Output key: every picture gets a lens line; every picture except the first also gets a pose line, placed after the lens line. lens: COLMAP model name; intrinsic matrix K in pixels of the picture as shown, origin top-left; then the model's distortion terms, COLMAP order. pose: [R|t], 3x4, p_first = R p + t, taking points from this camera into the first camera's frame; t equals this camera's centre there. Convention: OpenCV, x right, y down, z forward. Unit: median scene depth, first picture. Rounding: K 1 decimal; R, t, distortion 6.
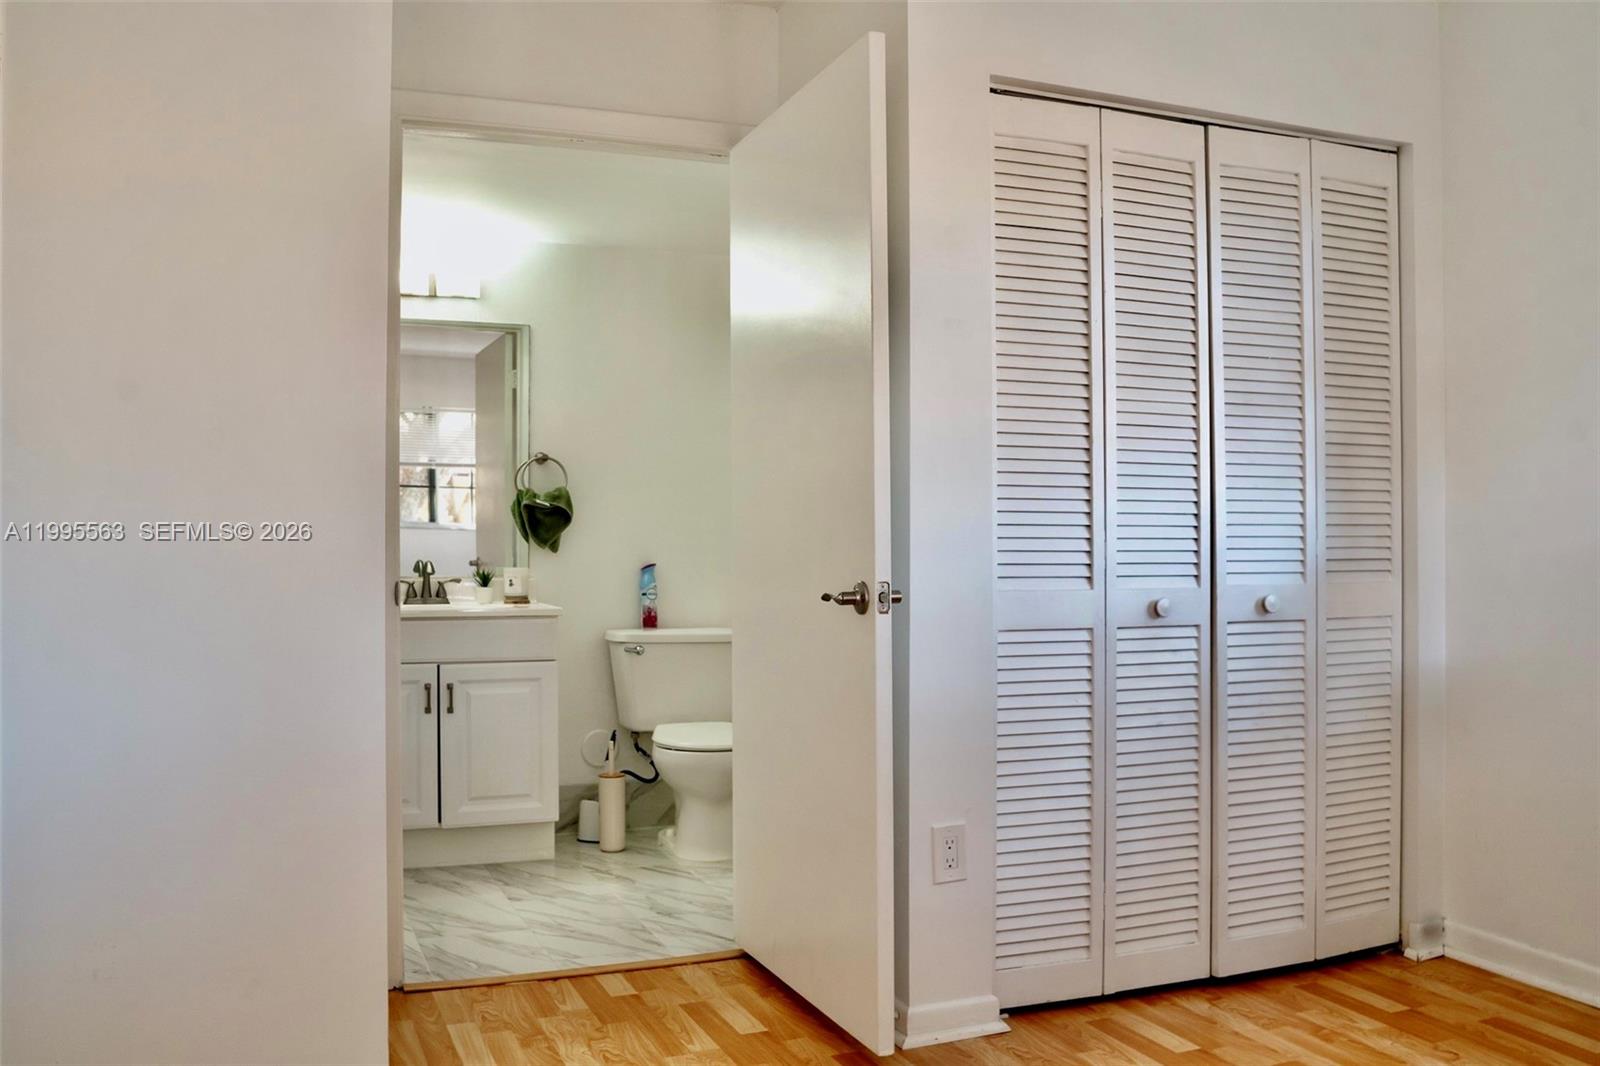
lens RADIAL K [[1353.3, 0, 800.0], [0, 1353.3, 533.0], [0, 0, 1]] dist [-0.119766, -0.000286]
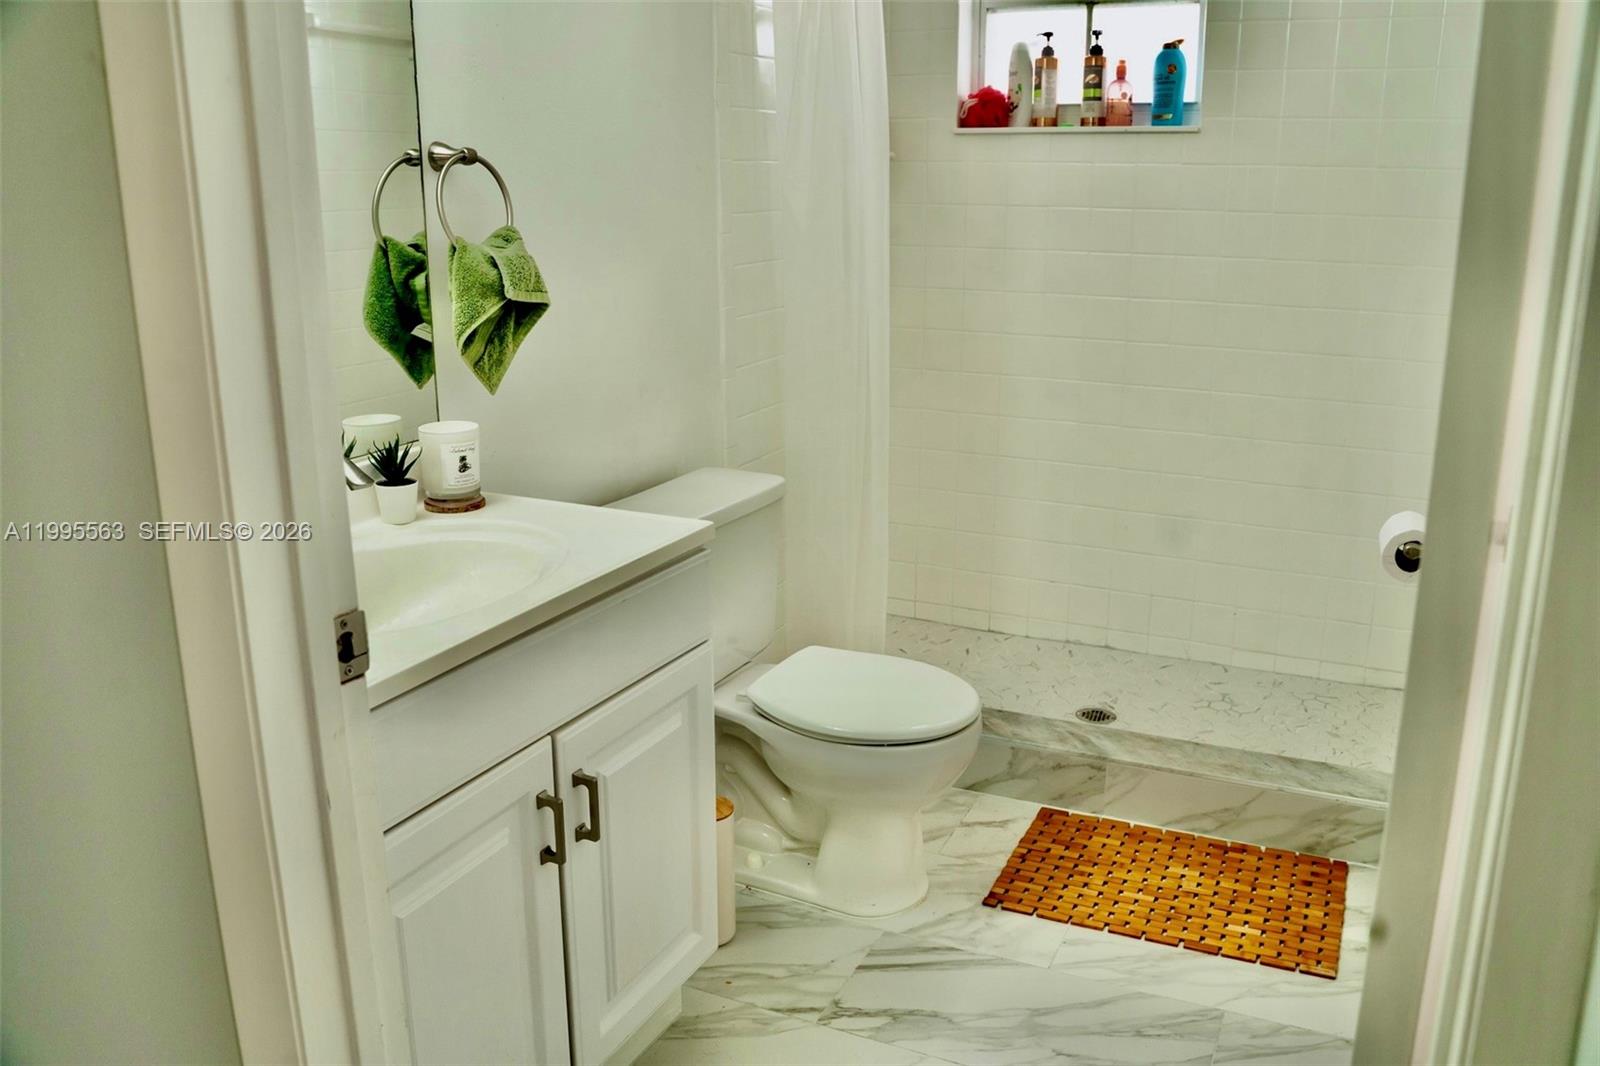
lens RADIAL K [[1353.3, 0, 800.0], [0, 1353.3, 533.0], [0, 0, 1]] dist [-0.119766, -0.000286]
pose [[0.744169, -0.184938, 0.641880, -0.411109], [0.001801, 0.961463, 0.274928, -0.057999], [-0.667989, -0.203437, 0.715824, 0.622495]]
